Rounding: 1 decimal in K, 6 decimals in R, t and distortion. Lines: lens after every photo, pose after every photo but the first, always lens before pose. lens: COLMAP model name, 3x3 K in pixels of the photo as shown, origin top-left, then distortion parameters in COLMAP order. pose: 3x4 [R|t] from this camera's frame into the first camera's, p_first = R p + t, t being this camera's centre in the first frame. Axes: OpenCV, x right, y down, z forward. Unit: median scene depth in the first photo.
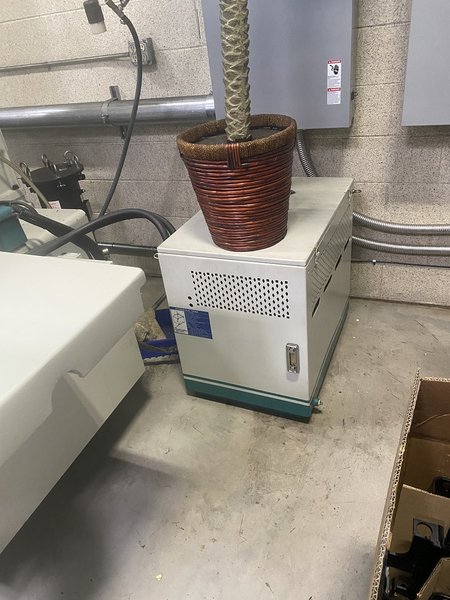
lens RADIAL K [[460.7, 0, 223.4], [0, 460.7, 302.8], [0, 0, 1]] dist [0.022562, -0.010425]
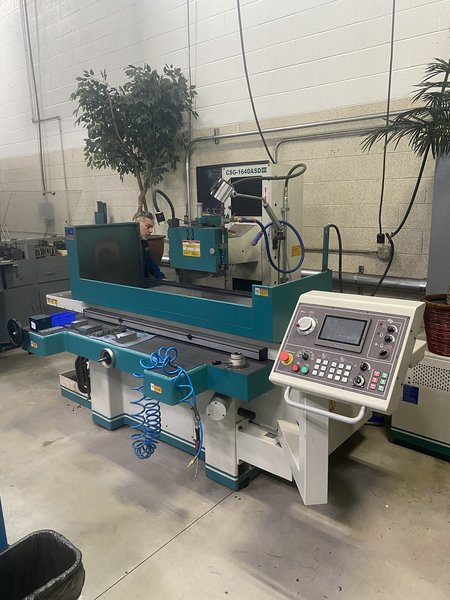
lens RADIAL K [[460.7, 0, 223.4], [0, 460.7, 302.8], [0, 0, 1]] dist [0.022562, -0.010425]
pose [[0.947766, 0.164970, -0.272990, -0.306974], [-0.242917, 0.927978, -0.282574, 0.395615], [0.206713, 0.334128, 0.919580, -0.934606]]
